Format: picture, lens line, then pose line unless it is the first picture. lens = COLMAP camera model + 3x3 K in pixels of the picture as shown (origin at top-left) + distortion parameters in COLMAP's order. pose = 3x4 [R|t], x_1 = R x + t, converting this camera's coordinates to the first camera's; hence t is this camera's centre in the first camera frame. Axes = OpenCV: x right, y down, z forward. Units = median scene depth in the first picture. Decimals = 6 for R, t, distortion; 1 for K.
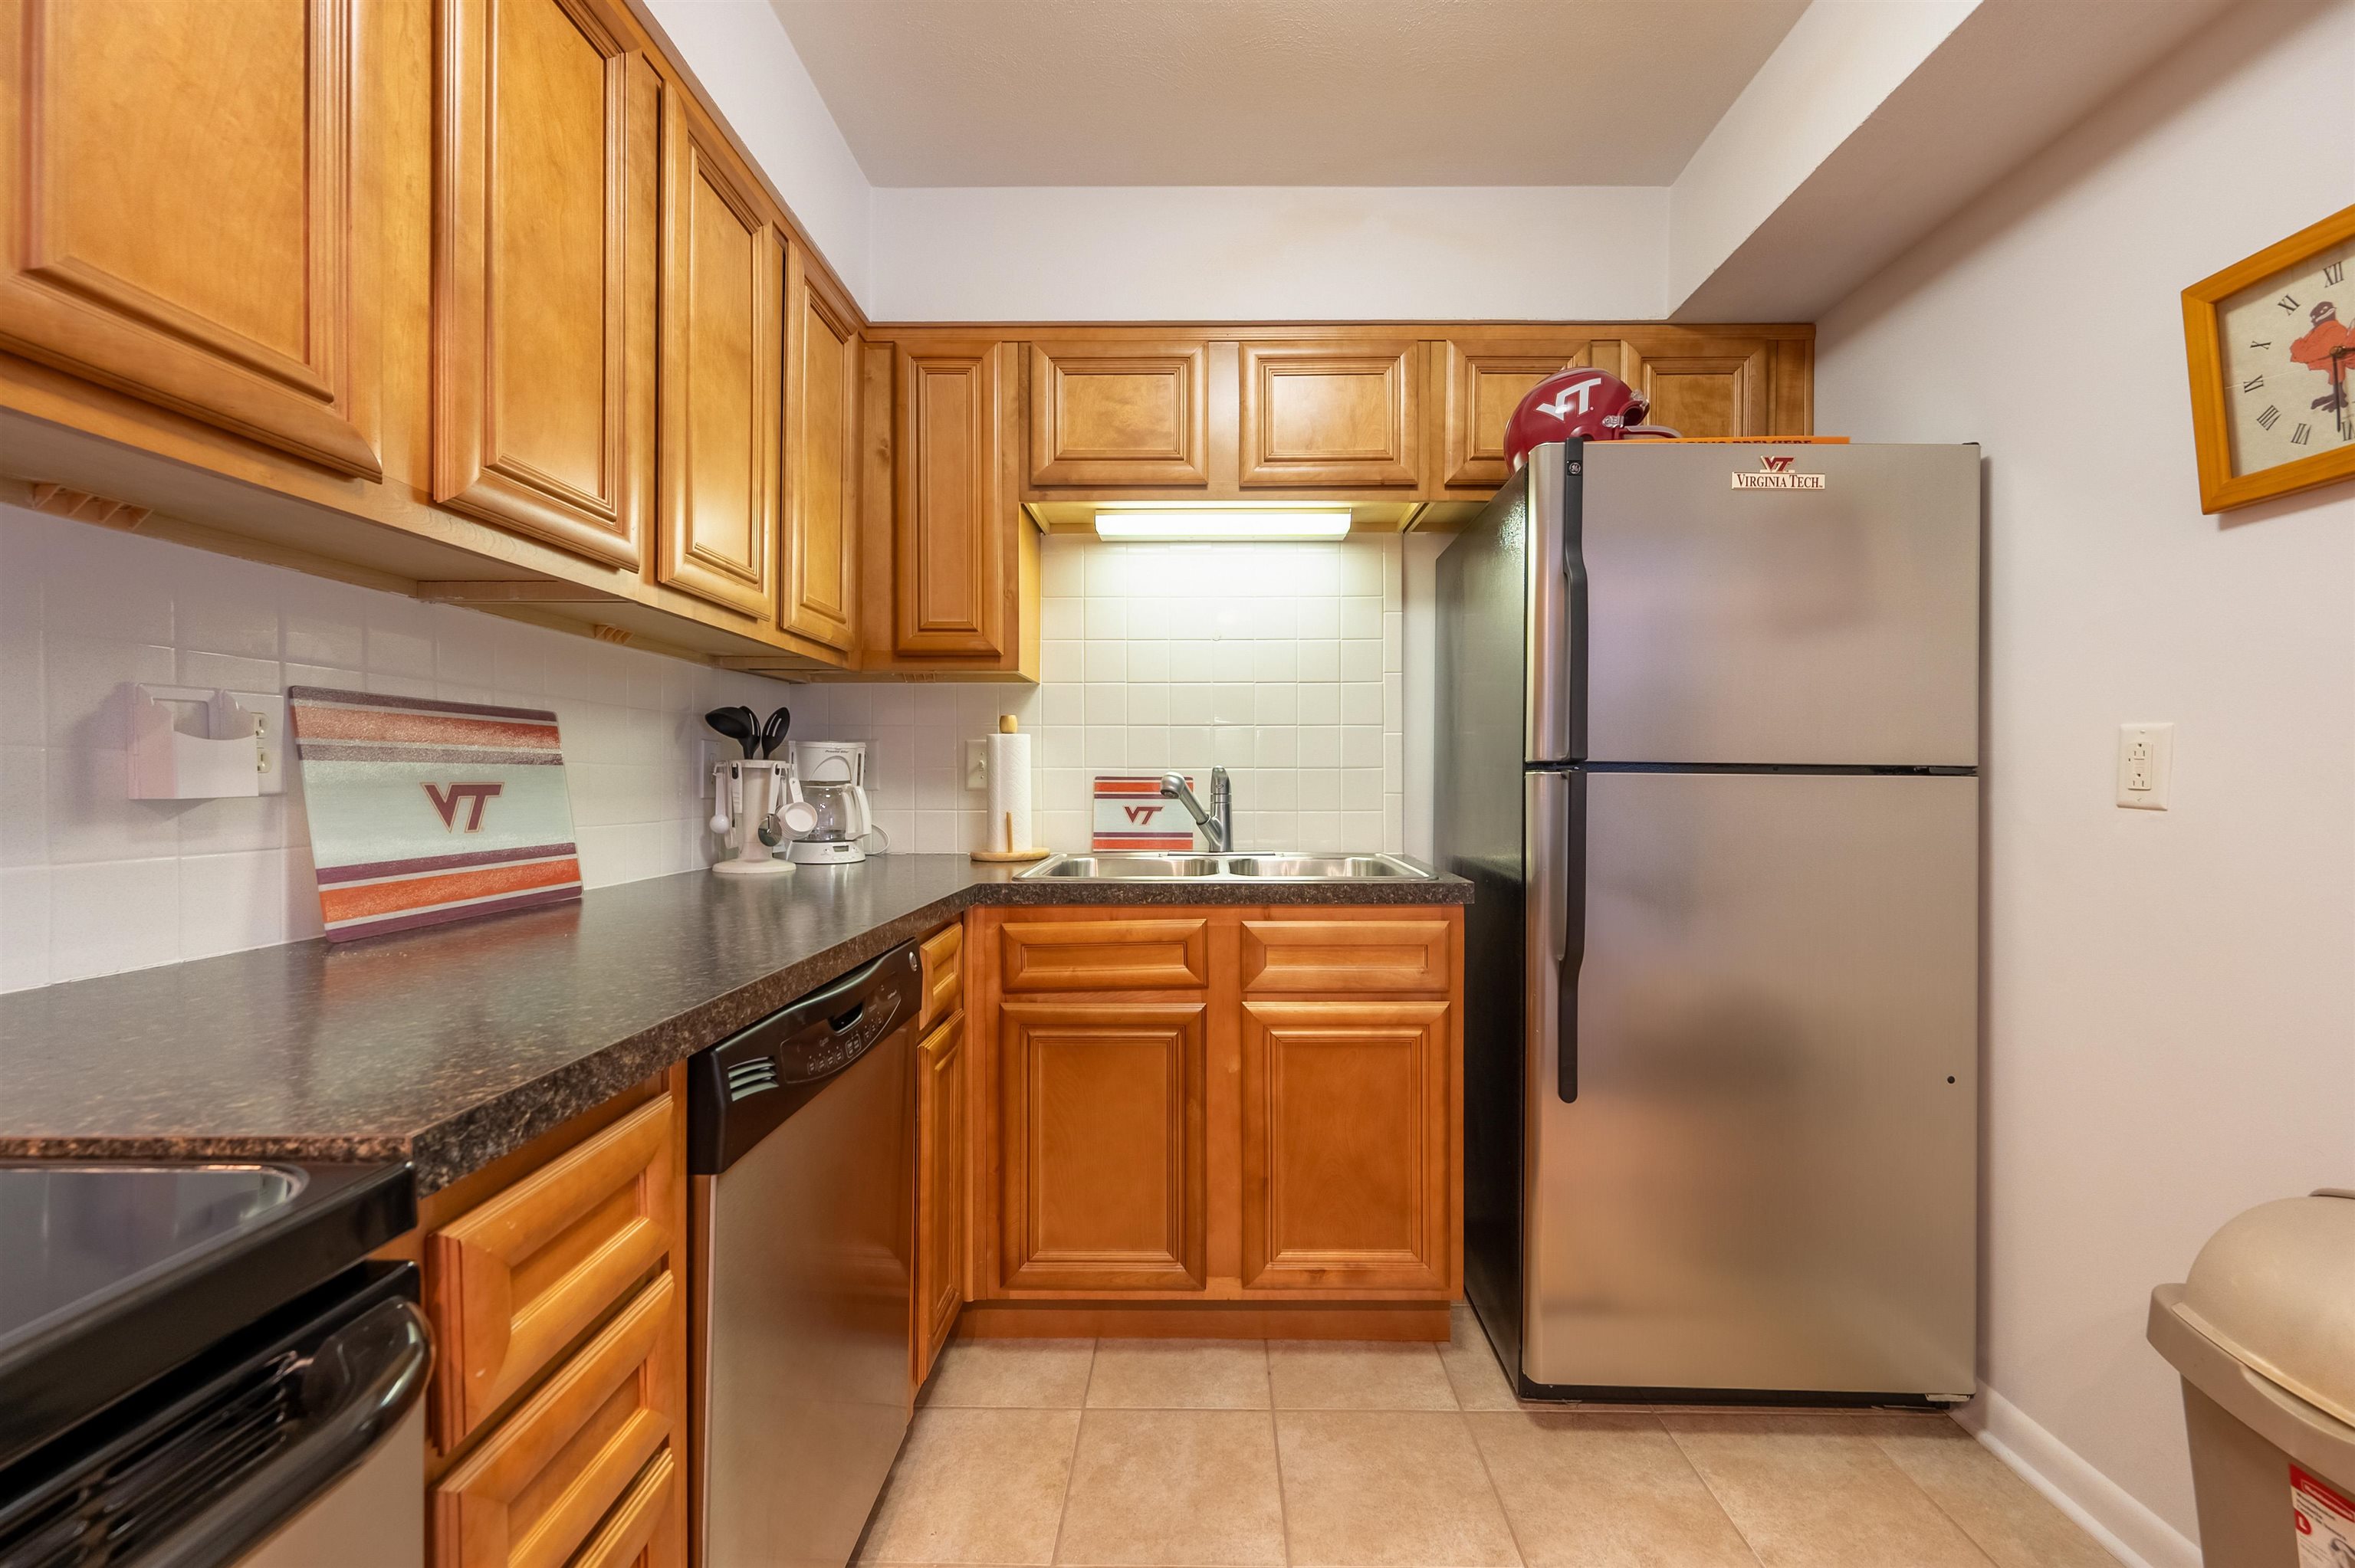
lens RADIAL K [[942.3, 0, 1192.3], [0, 942.3, 786.7], [0, 0, 1]] dist [-0.001233, -0.000019]
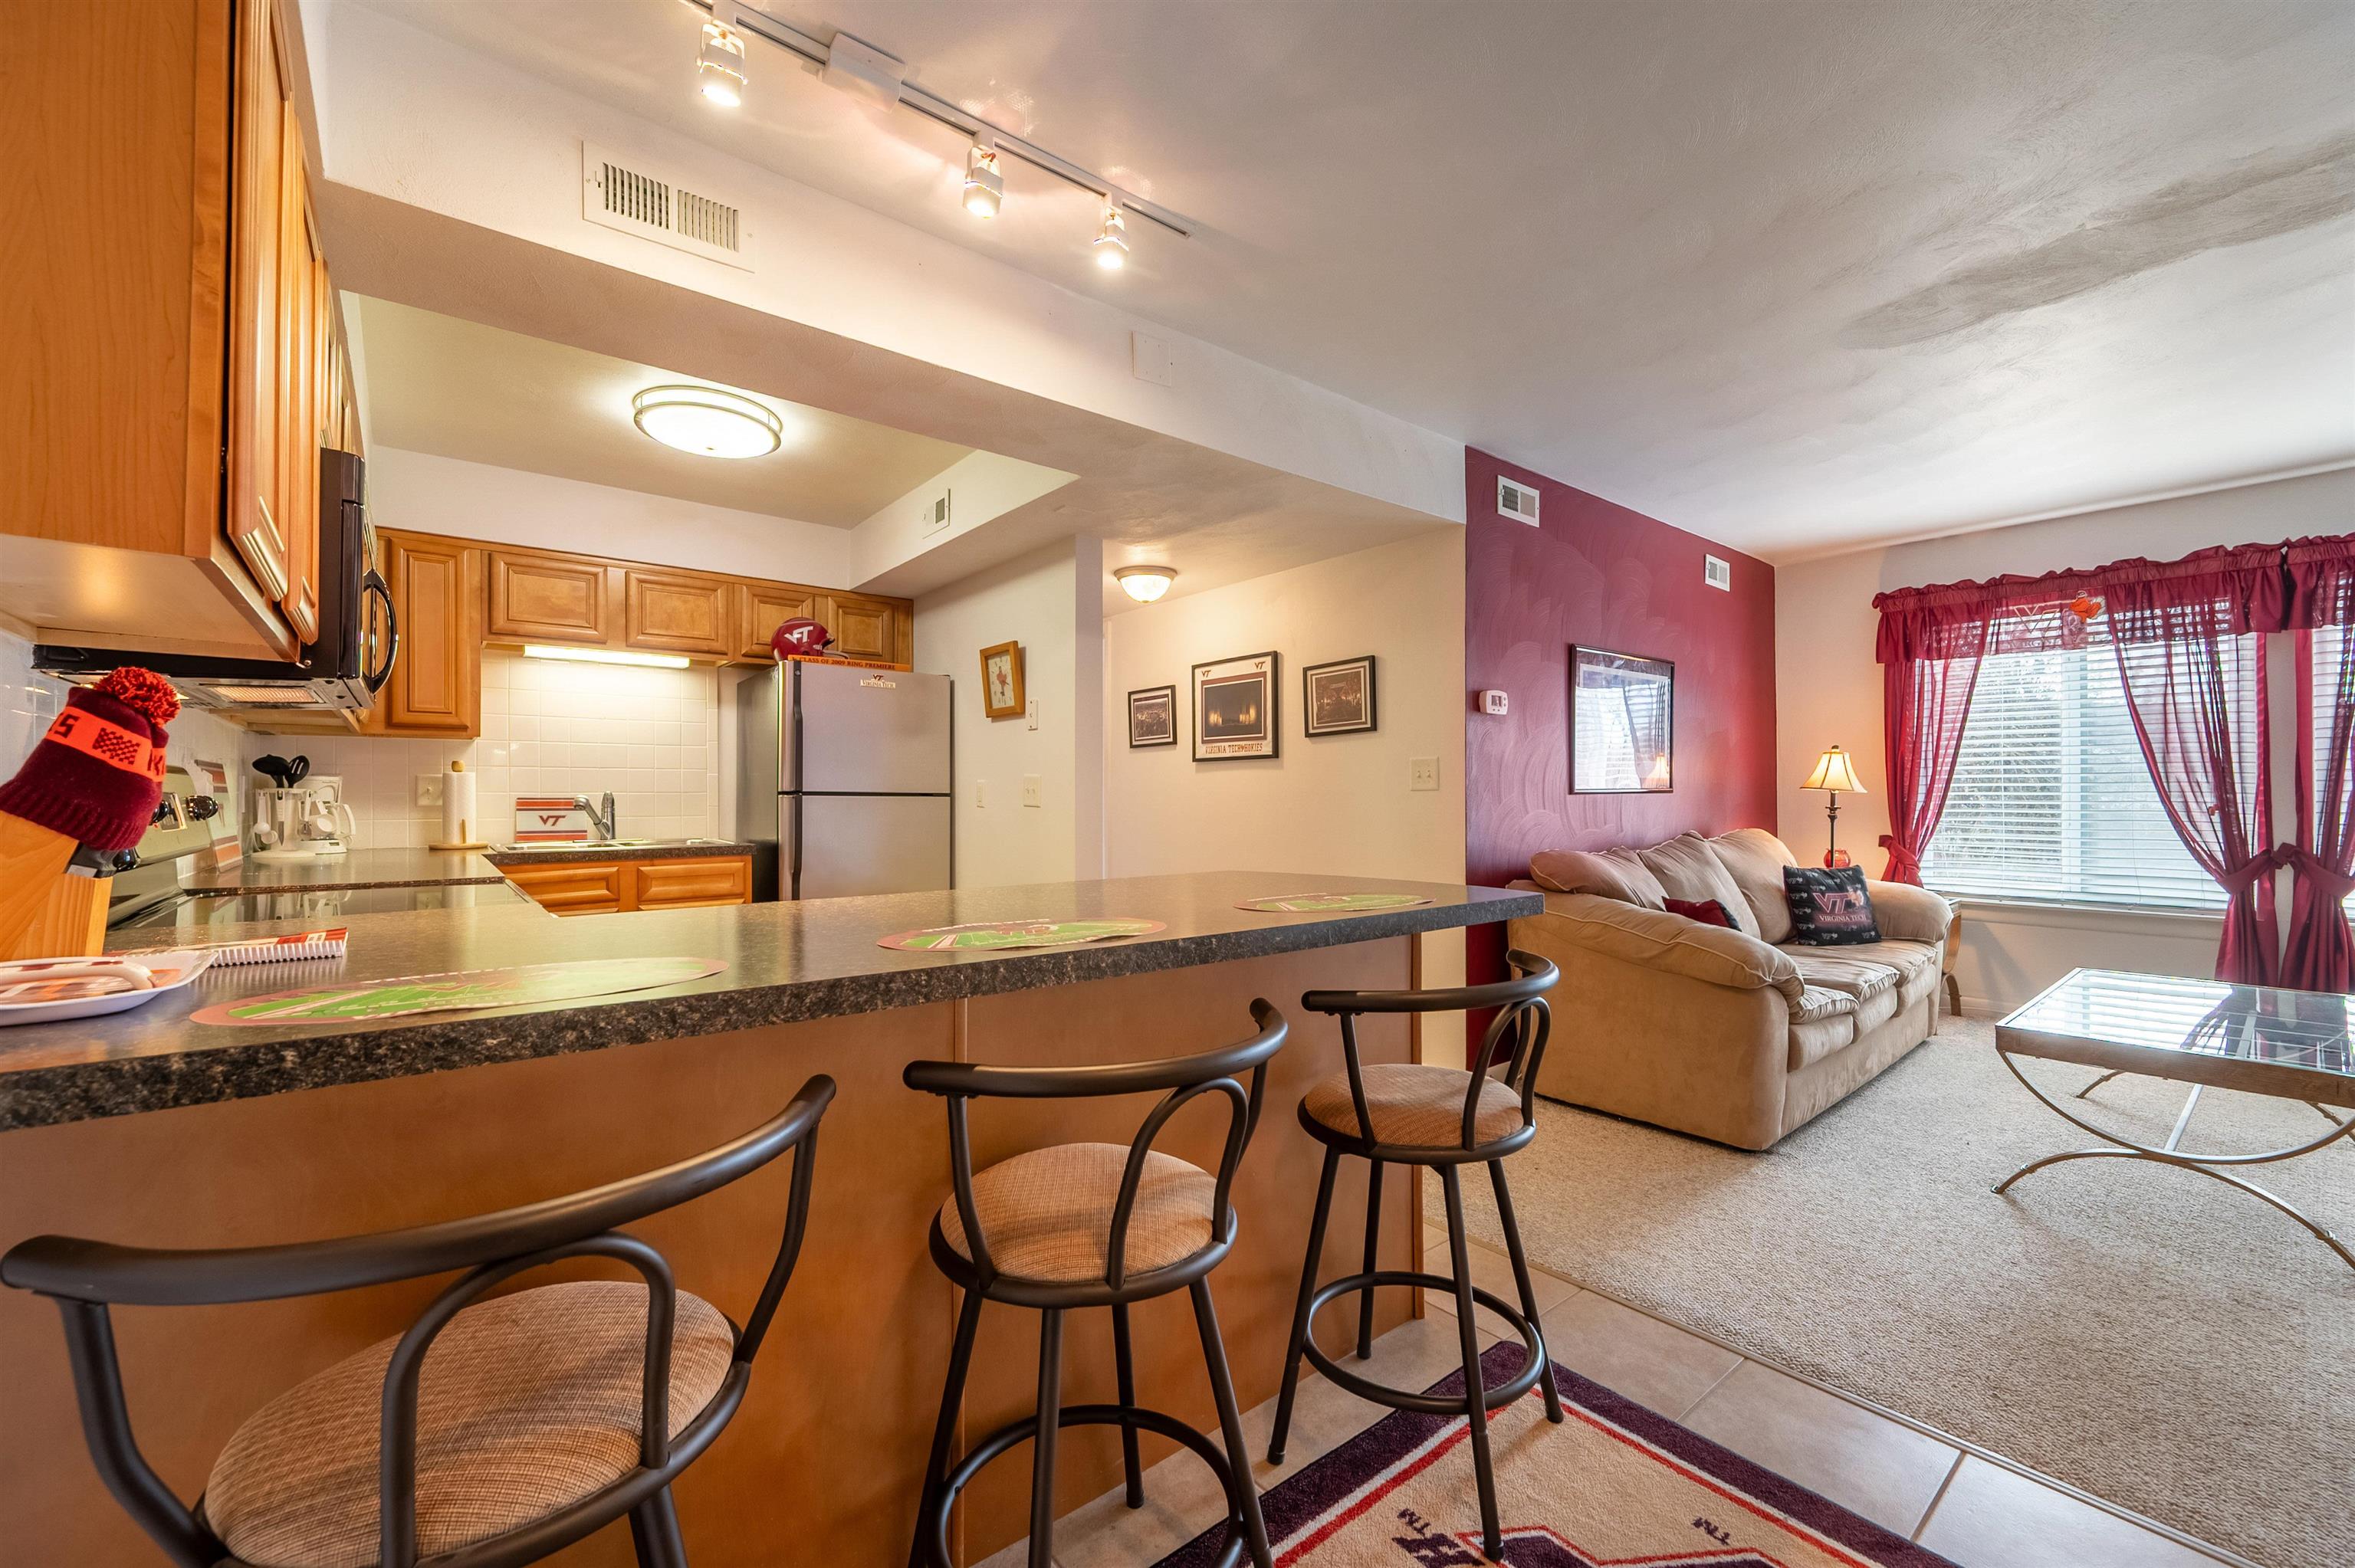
lens RADIAL K [[936.1, 0, 1177.7], [0, 936.1, 792.7], [0, 0, 1]] dist [-0.001352, 0.000337]
pose [[0.768768, 0.000132, 0.639528, -0.346821], [0.008050, 0.999919, -0.009883, 0.008013], [-0.639477, 0.012746, 0.768704, -1.326254]]
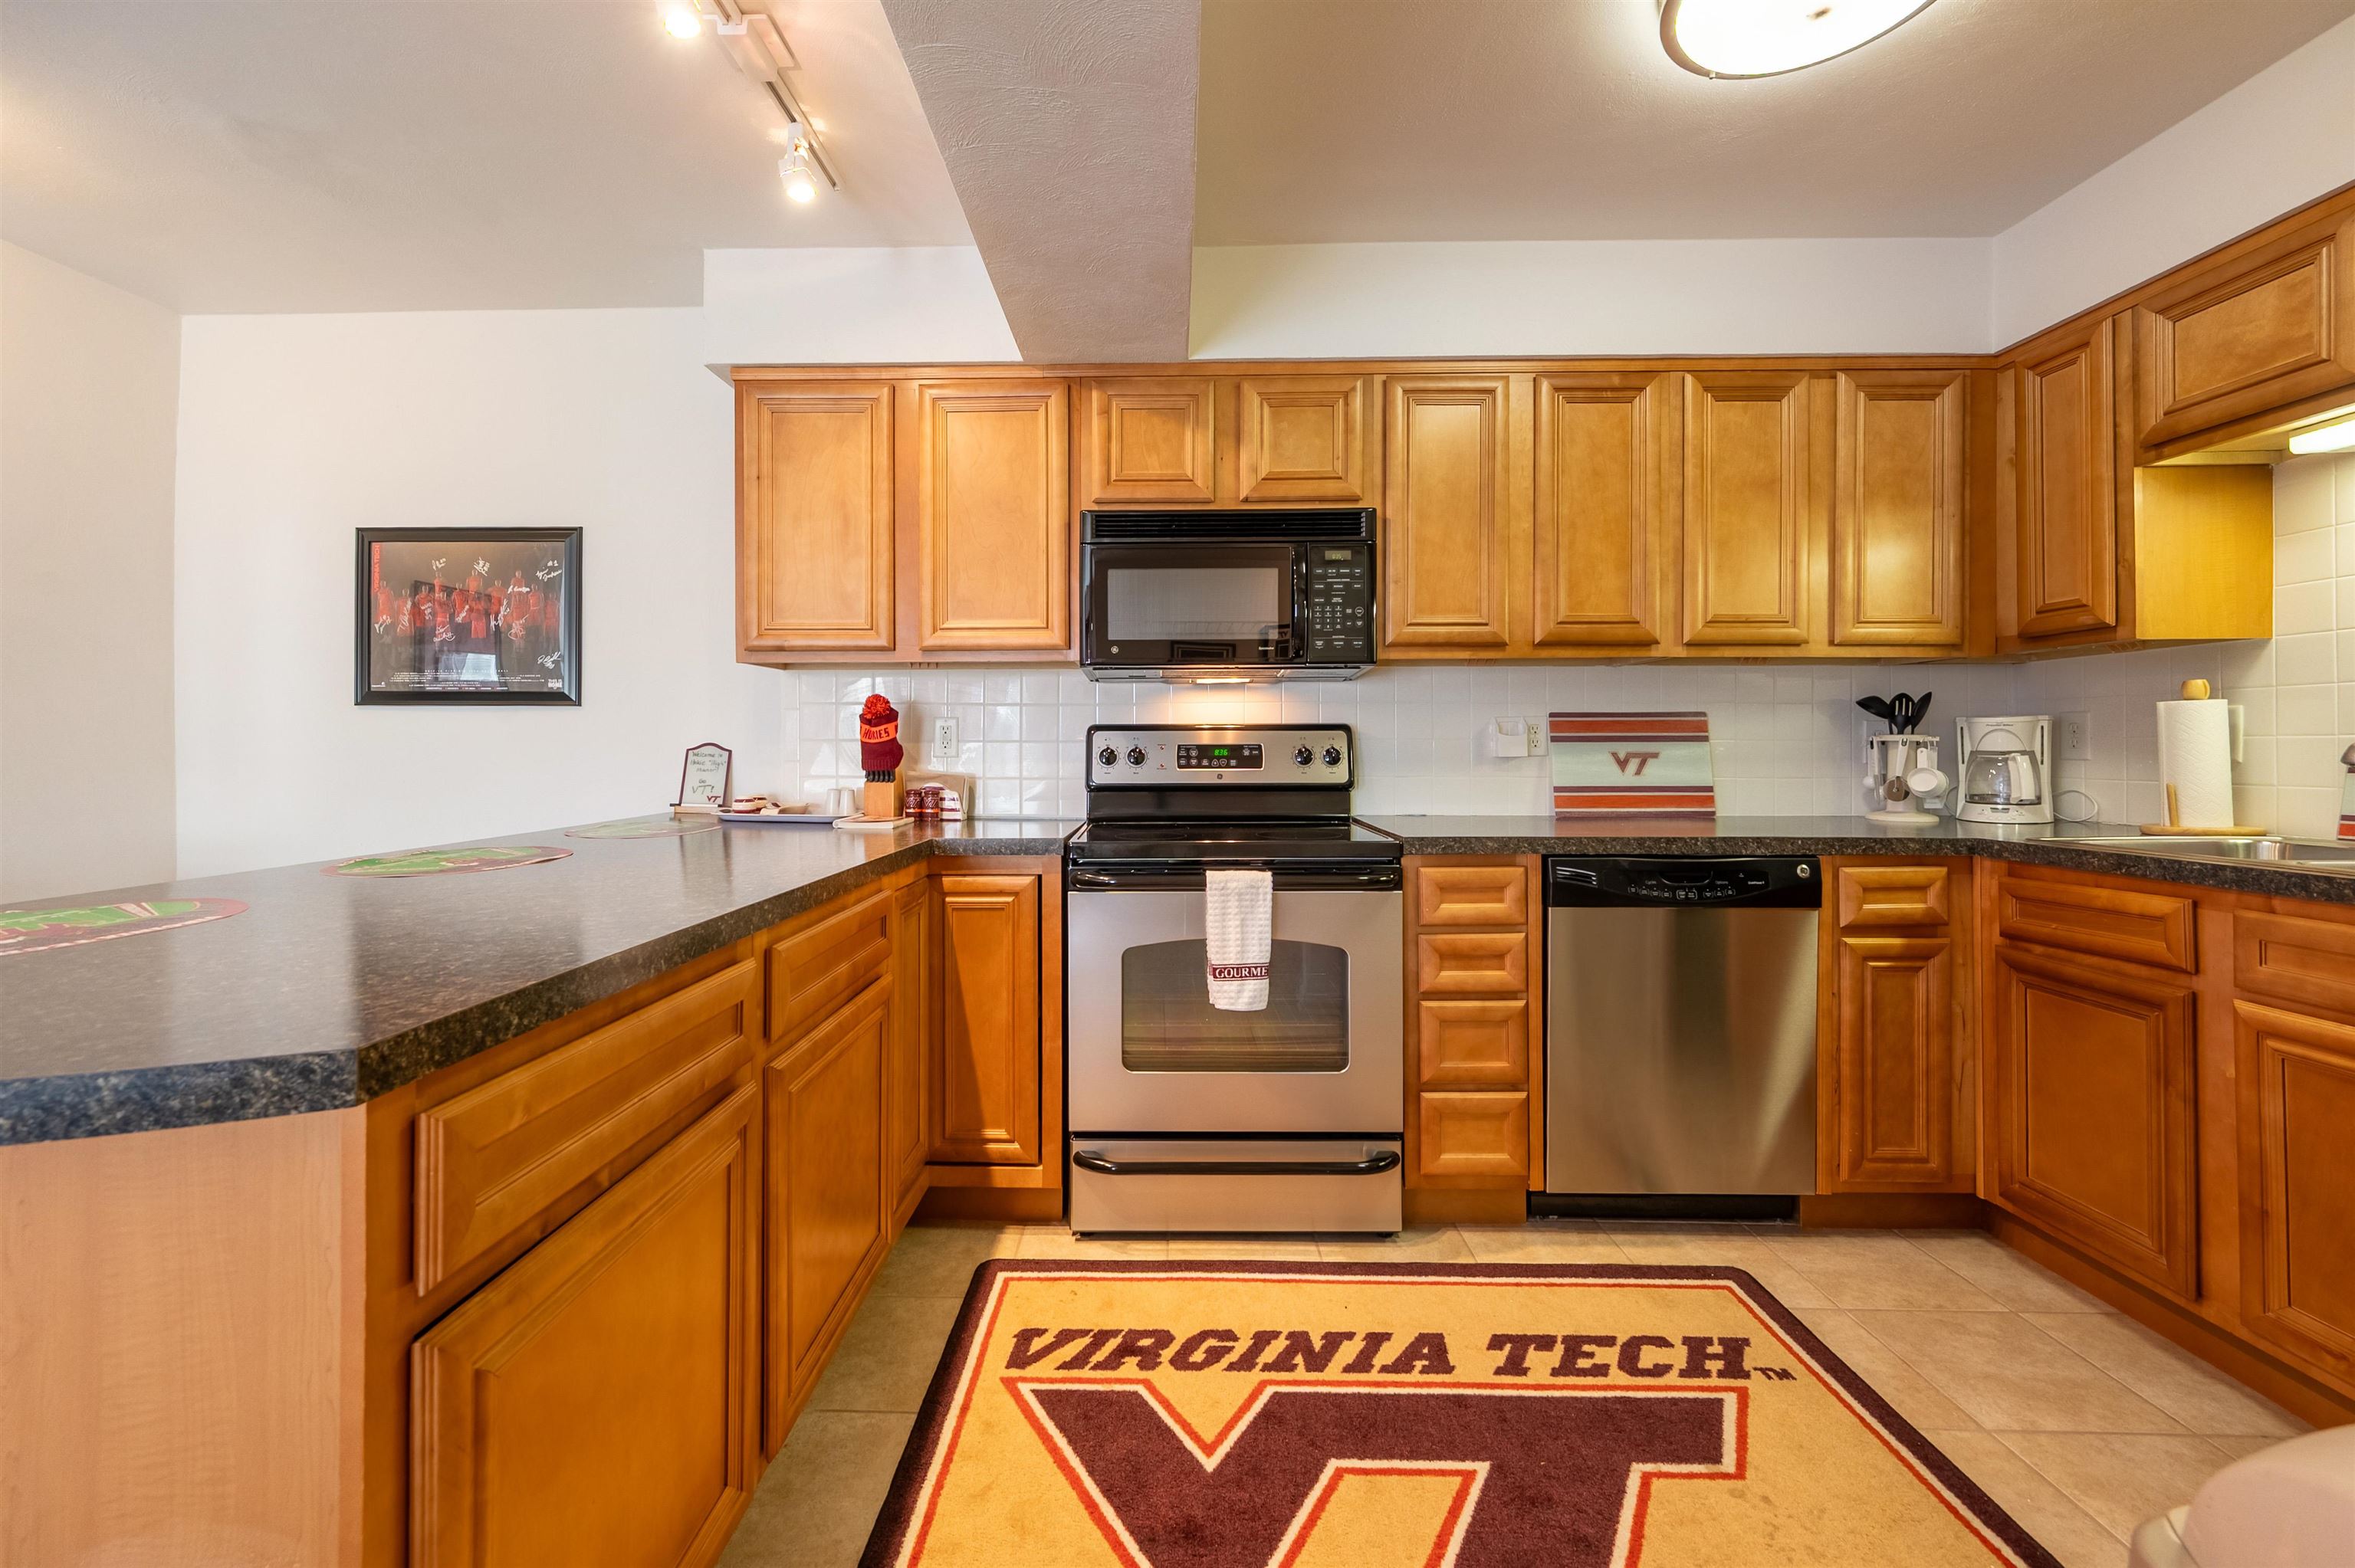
lens RADIAL K [[951.1, 0, 1160.7], [0, 951.1, 740.8], [0, 0, 1]] dist [0.000254, 0.000671]
pose [[-0.006089, -0.009910, -0.999932, 0.947866], [-0.006020, 0.999933, -0.009873, -0.001058], [0.999963, 0.005959, -0.006148, -0.011531]]
